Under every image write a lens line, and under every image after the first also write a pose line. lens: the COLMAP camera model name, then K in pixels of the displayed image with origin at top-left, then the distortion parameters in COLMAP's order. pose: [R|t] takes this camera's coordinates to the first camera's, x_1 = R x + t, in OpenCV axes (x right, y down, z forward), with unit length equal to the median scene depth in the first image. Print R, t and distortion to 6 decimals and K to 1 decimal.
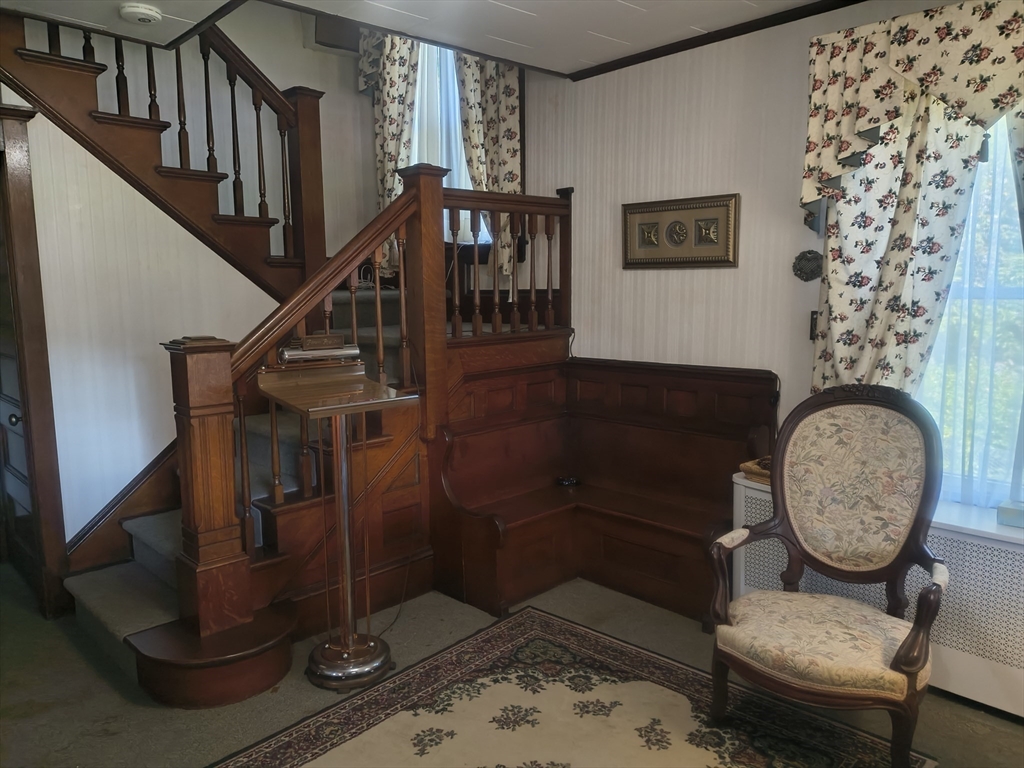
lens RADIAL K [[744.7, 0, 511.3], [0, 744.7, 386.6], [0, 0, 1]] dist [0.015902, 0.000234]
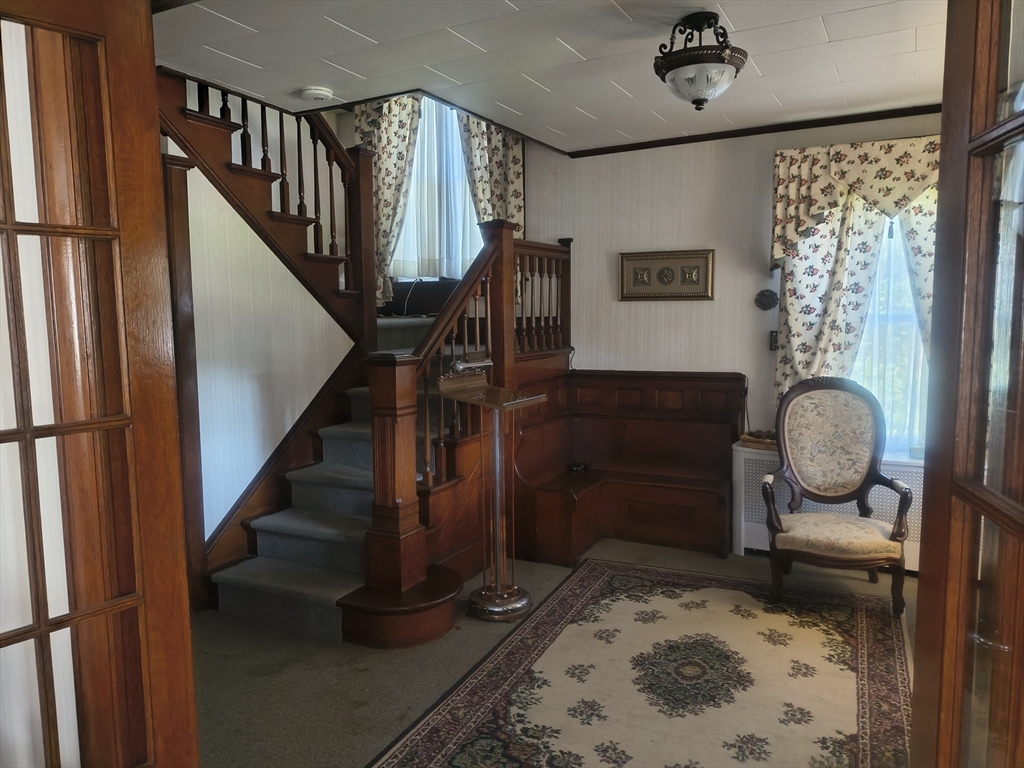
lens RADIAL K [[750.2, 0, 512.0], [0, 750.2, 384.0], [0, 0, 1]] dist [0.055585, -0.046384]
pose [[0.948032, -0.029300, 0.316822, -0.609186], [0.043313, 0.998366, -0.037278, 0.040319], [-0.315212, 0.049064, 0.947752, -0.264335]]
